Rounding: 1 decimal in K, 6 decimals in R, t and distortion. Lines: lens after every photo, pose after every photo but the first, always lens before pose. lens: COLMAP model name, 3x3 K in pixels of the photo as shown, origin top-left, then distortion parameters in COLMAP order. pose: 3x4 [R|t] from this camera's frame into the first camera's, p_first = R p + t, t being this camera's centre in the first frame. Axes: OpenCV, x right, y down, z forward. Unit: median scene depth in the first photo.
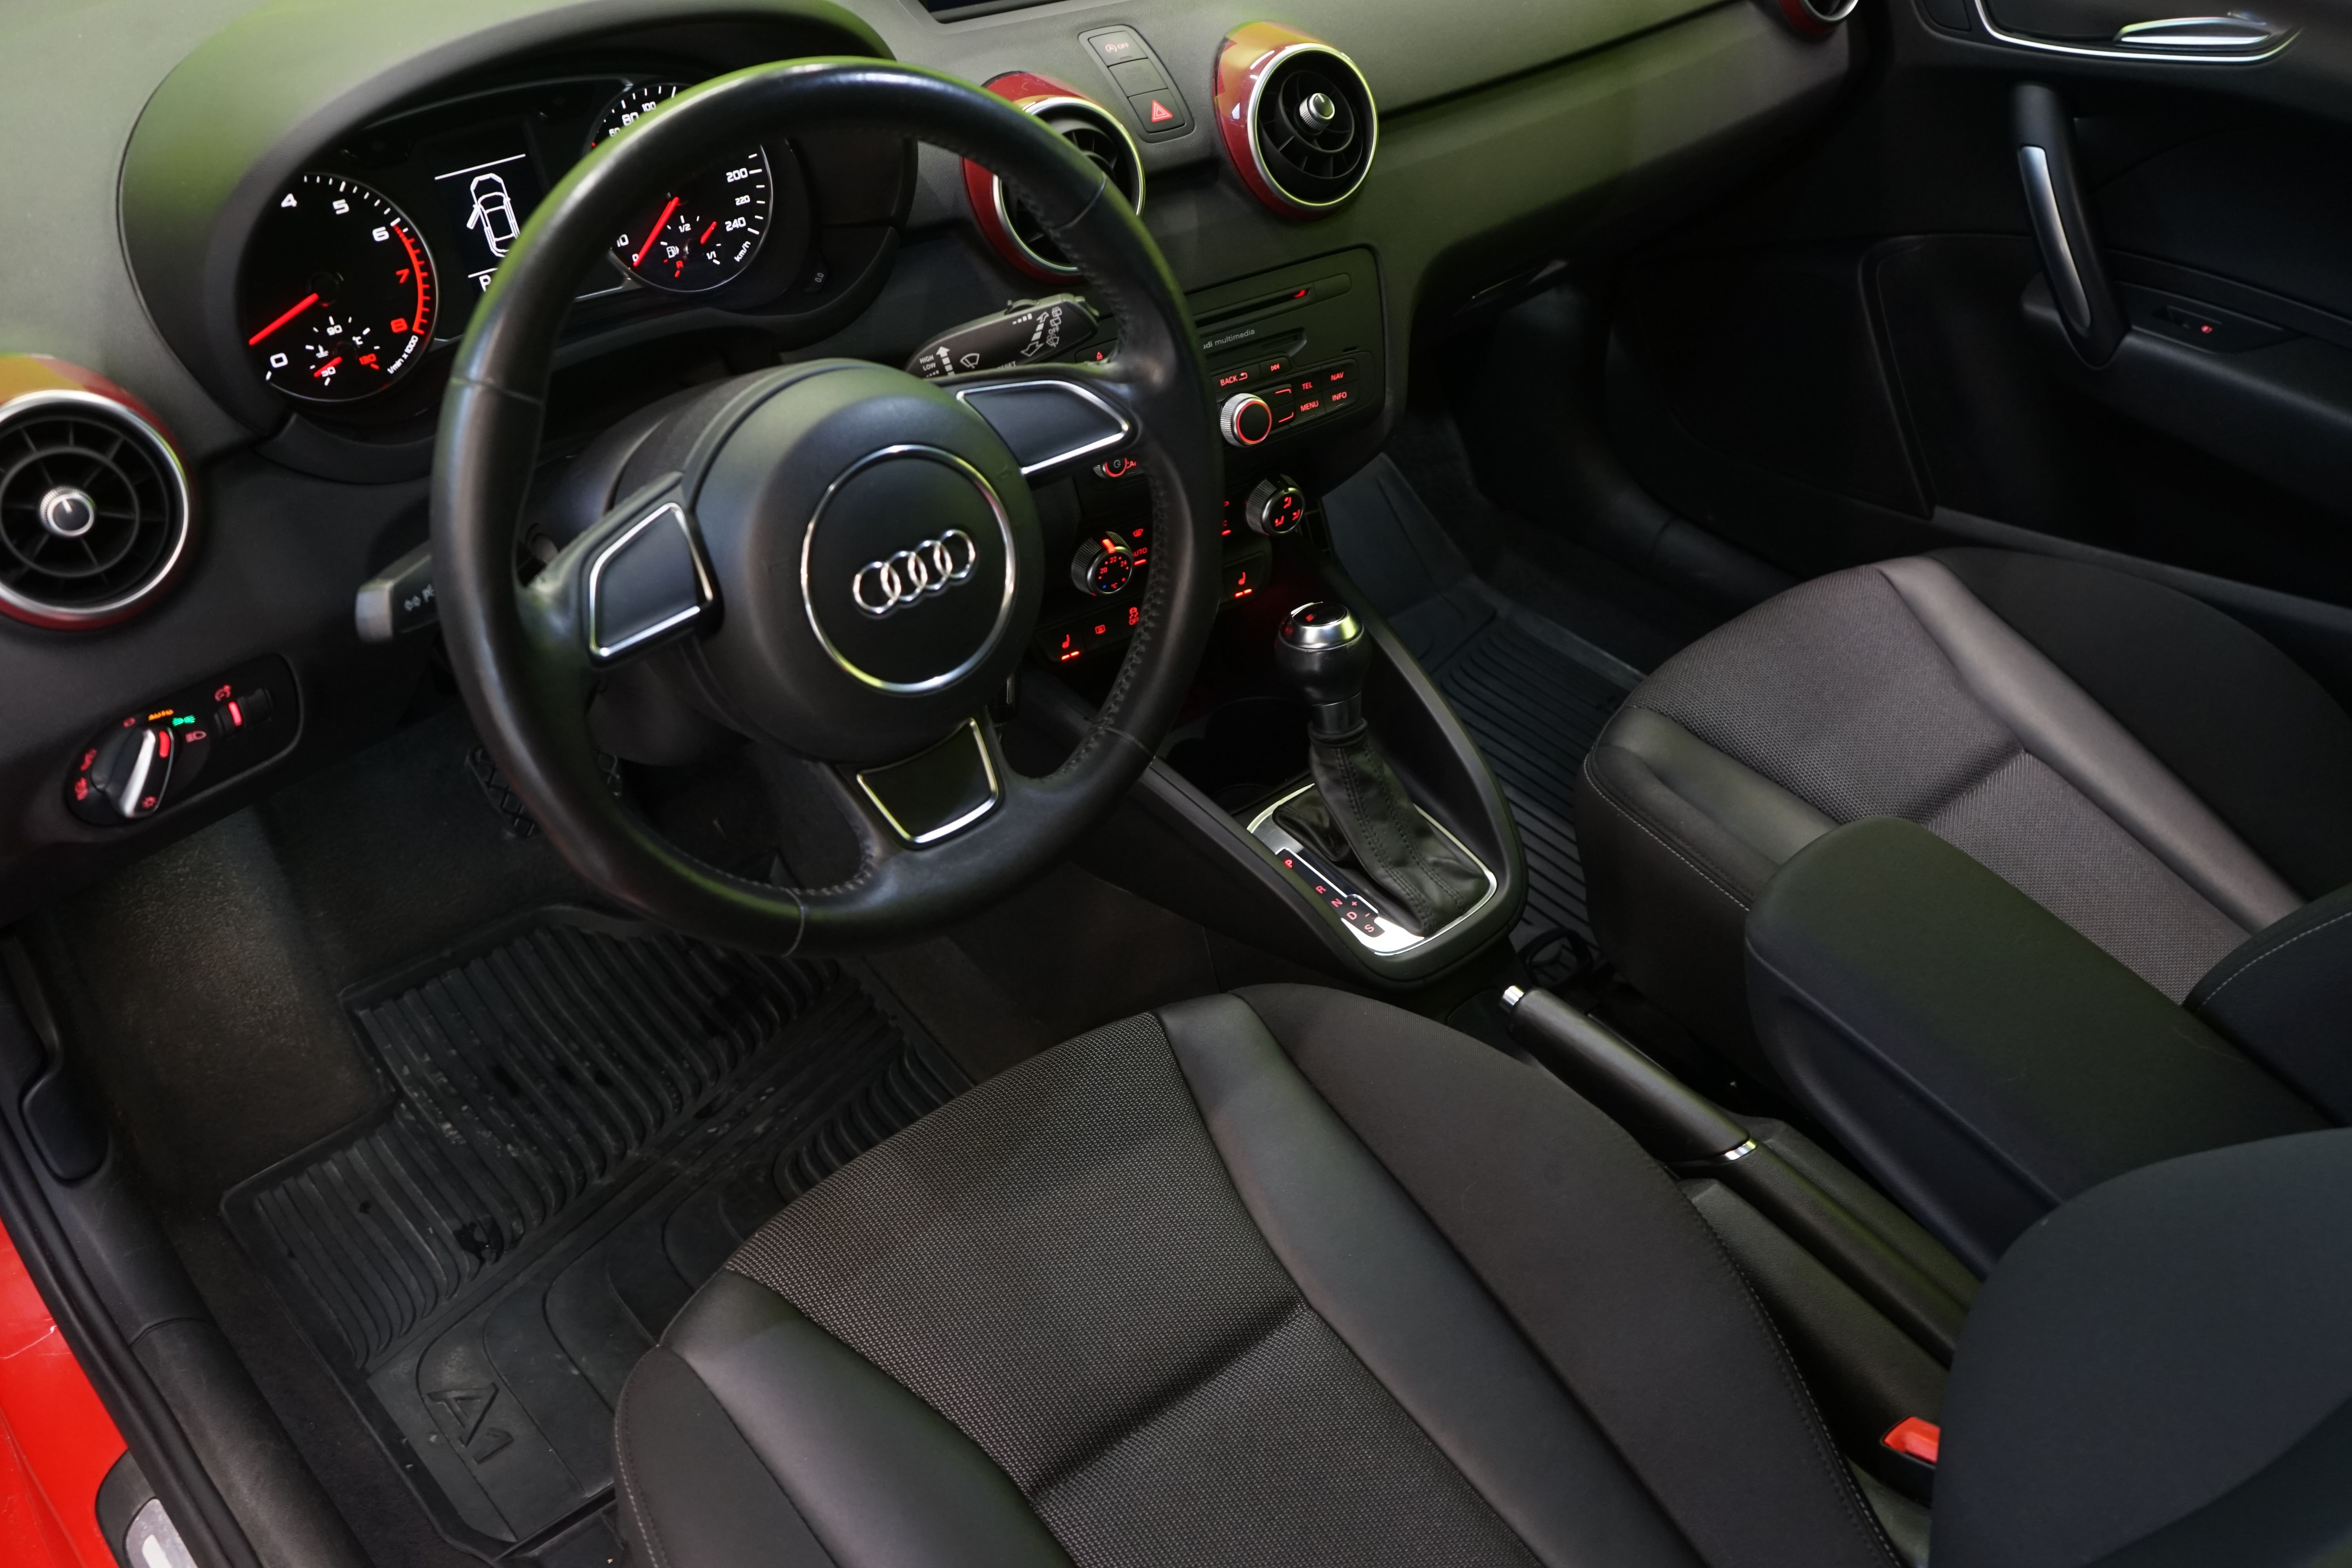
lens RADIAL K [[2123.7, 0, 1176.0], [0, 2123.7, 784.0], [0, 0, 1]] dist [0.006122, -0.003487]
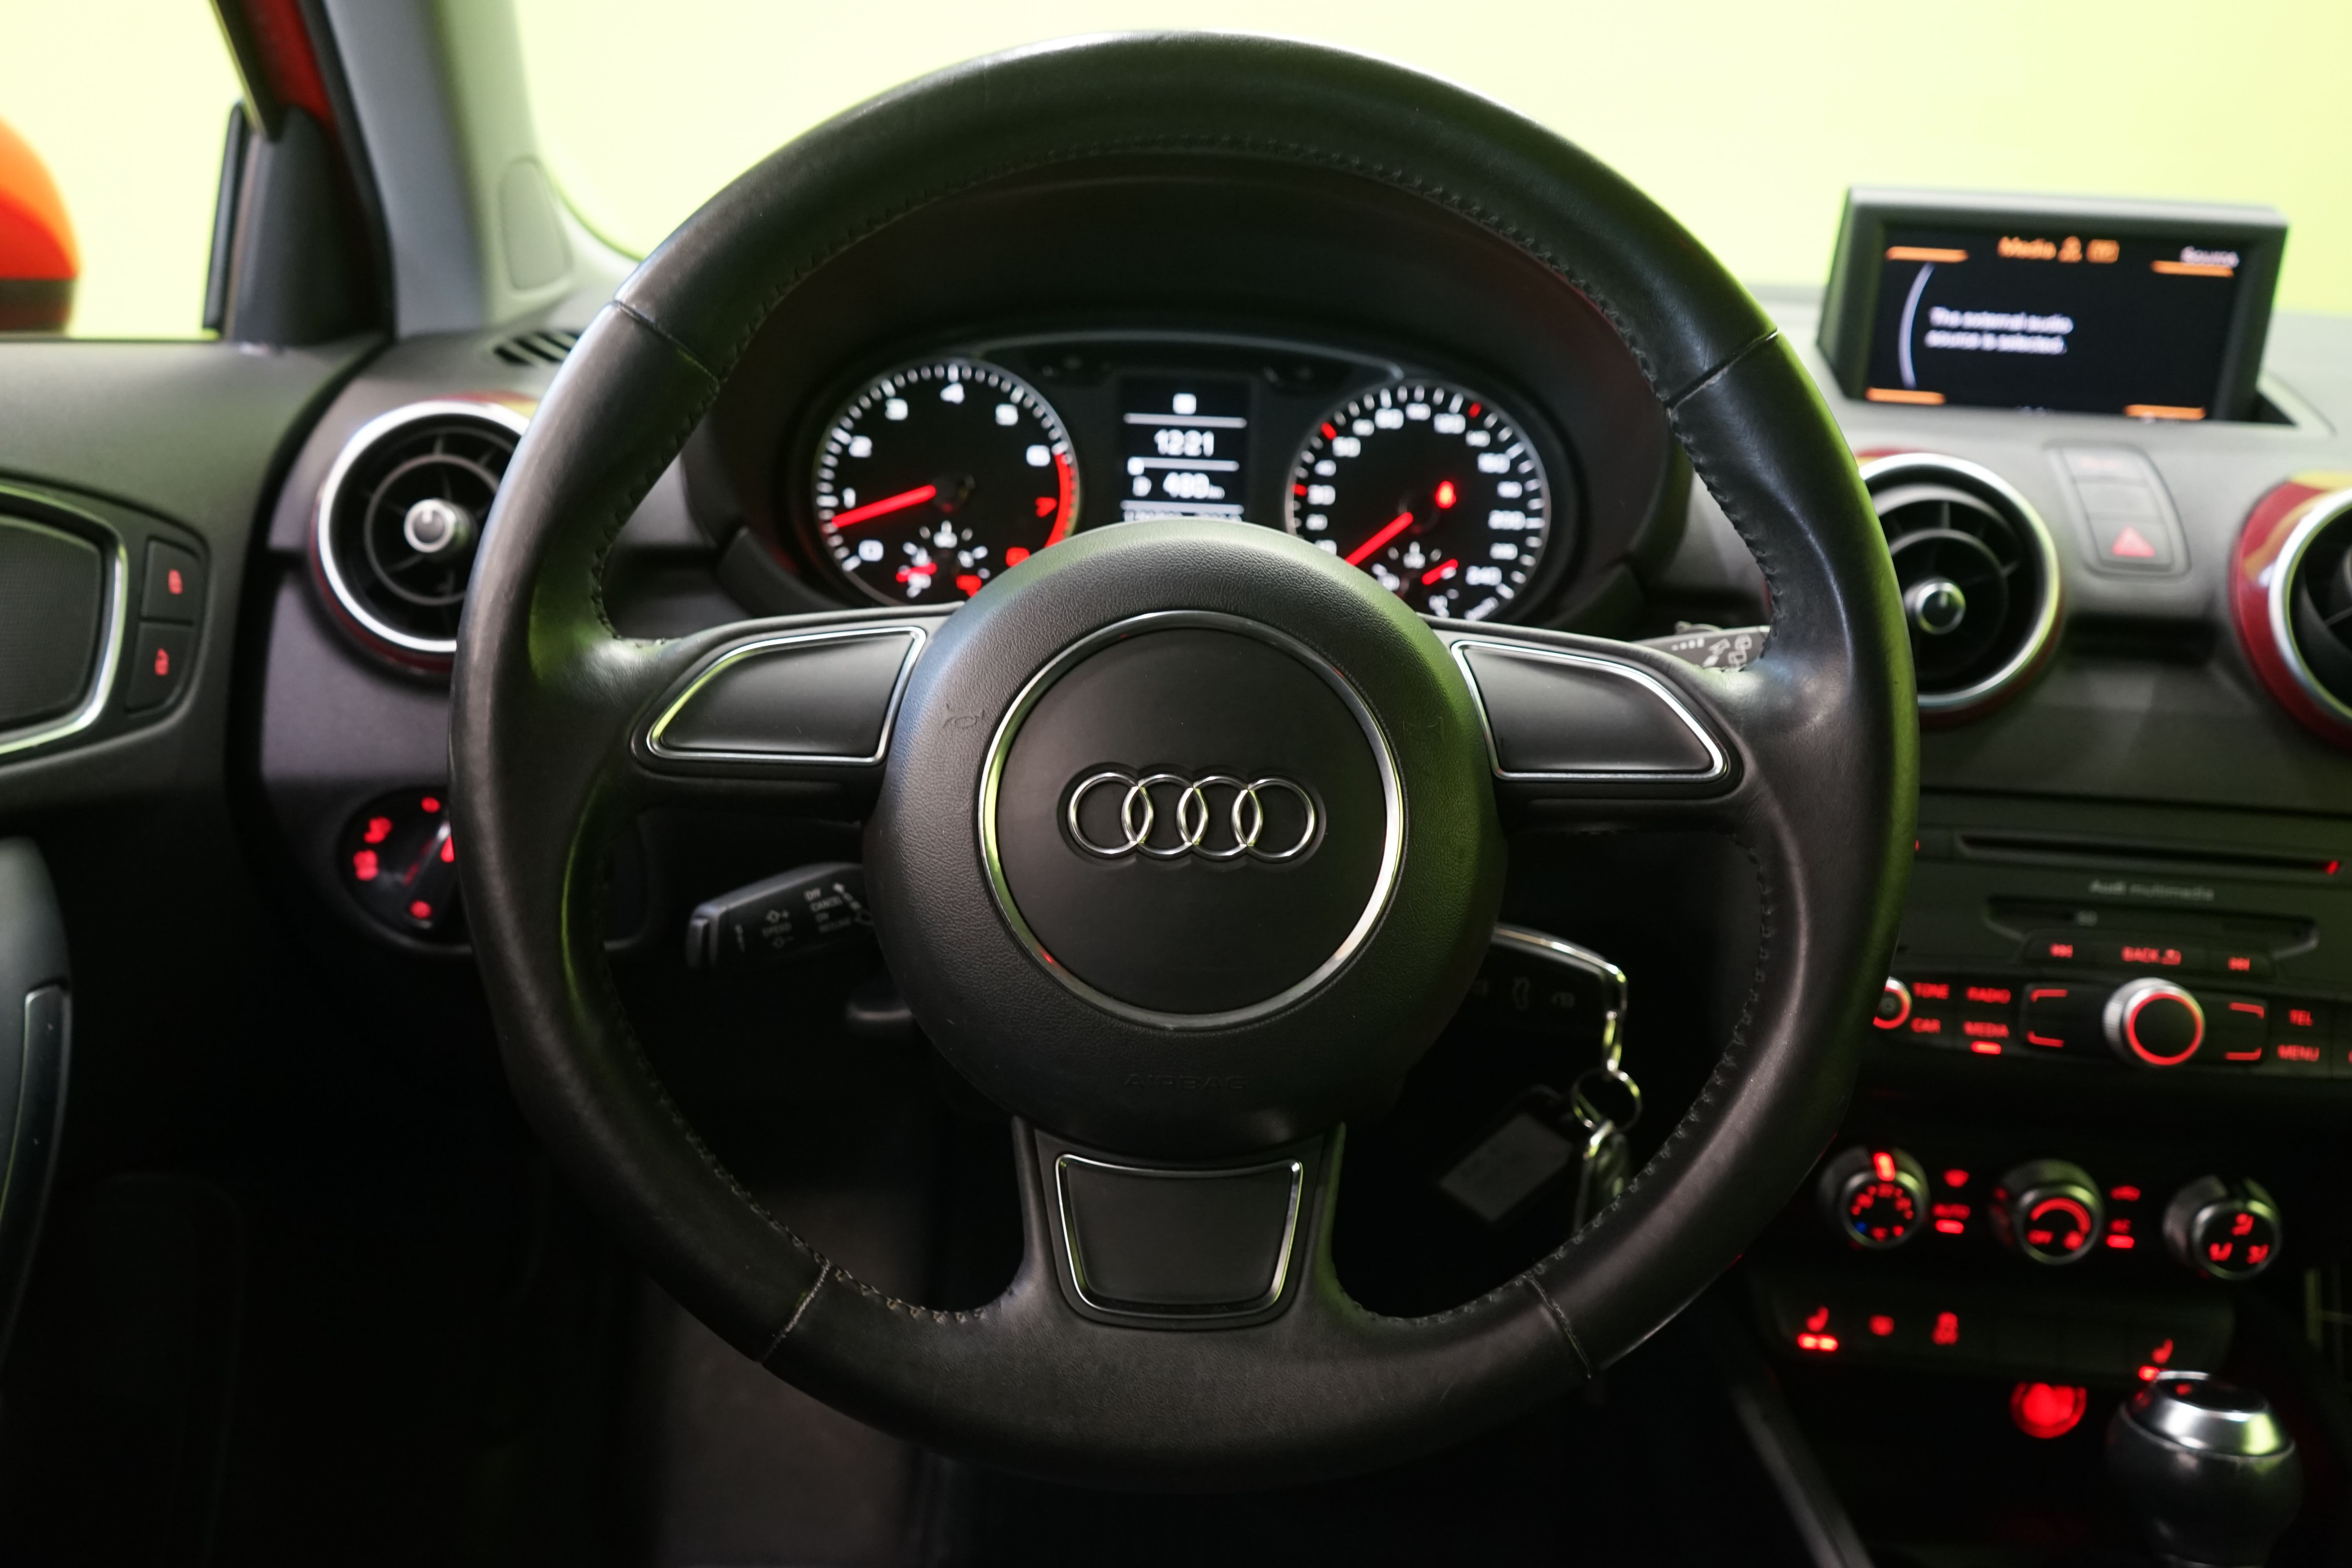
lens RADIAL K [[1910.3, 0, 1176.0], [0, 1910.3, 784.0], [0, 0, 1]] dist [-0.014092, -0.003650]
pose [[0.756057, 0.194862, -0.624825, 0.149568], [-0.423975, 0.873094, -0.240733, 0.015528], [0.498621, 0.446918, 0.742726, 0.446696]]
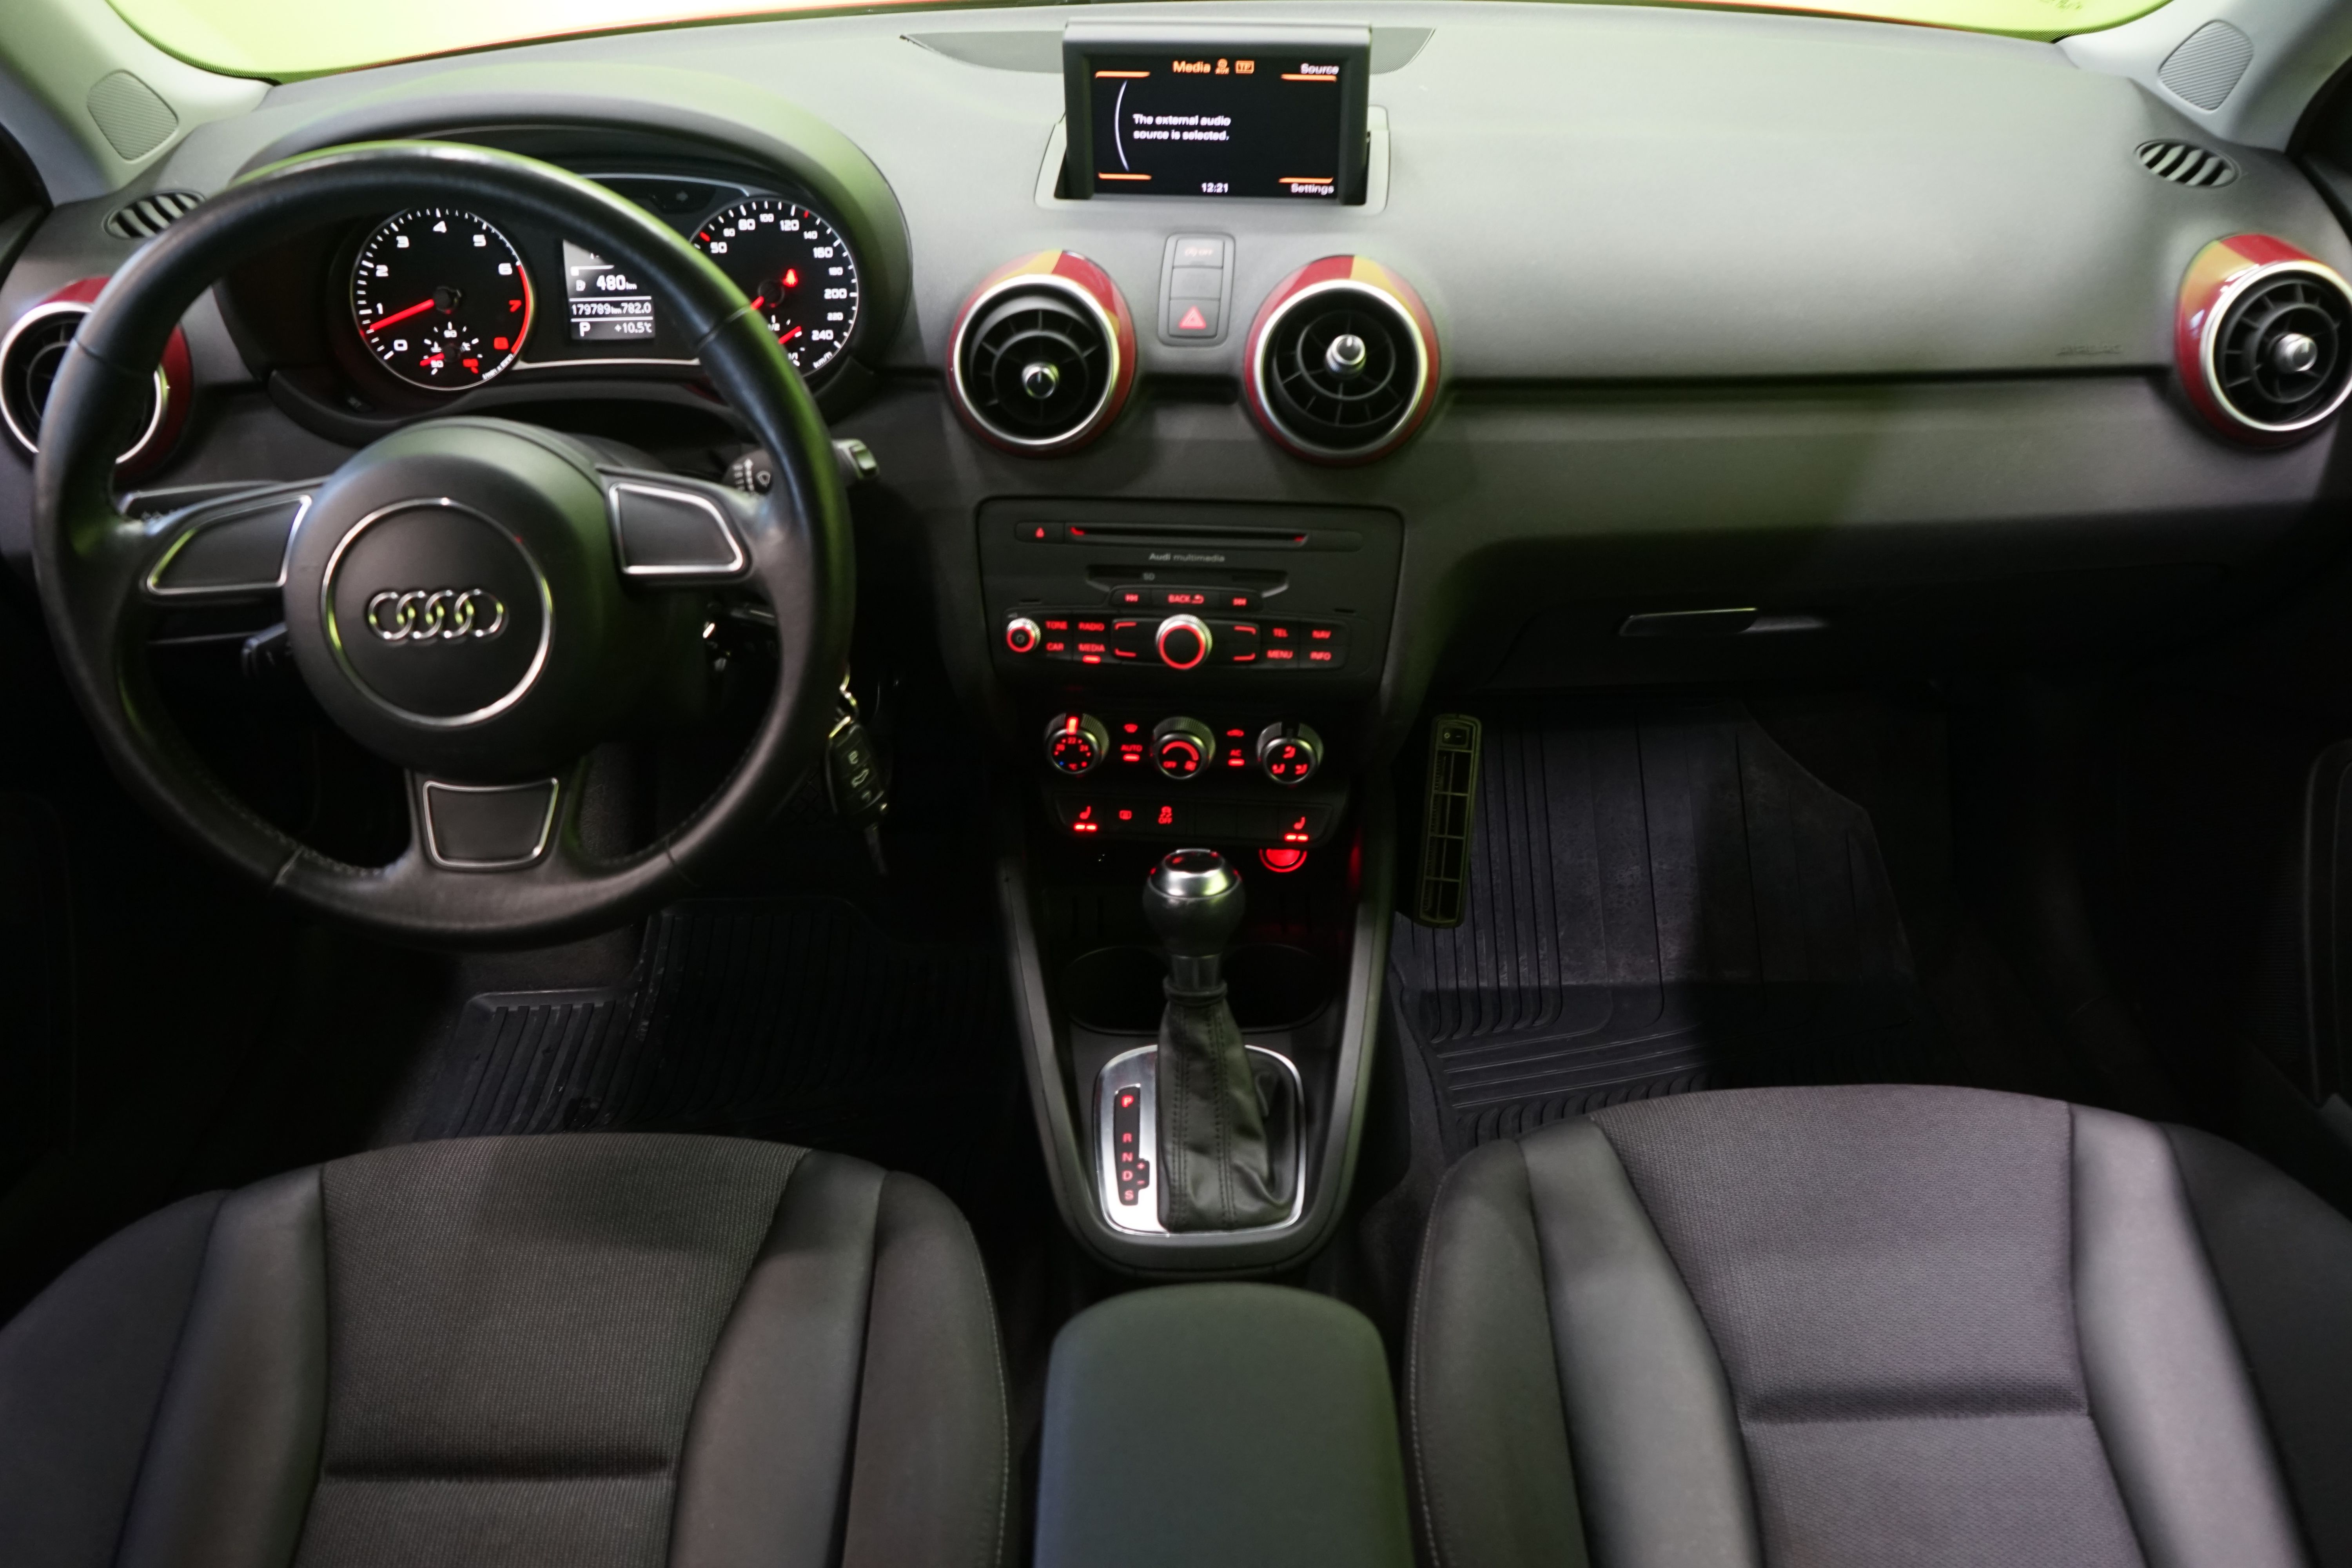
lens RADIAL K [[1881.2, 0, 1176.0], [0, 1881.2, 784.0], [0, 0, 1]] dist [-0.044933, 0.065049]
pose [[0.759482, 0.332108, -0.559367, 0.539764], [-0.376233, 0.925713, 0.038784, -0.147737], [0.530694, 0.180997, 0.828012, 0.315384]]
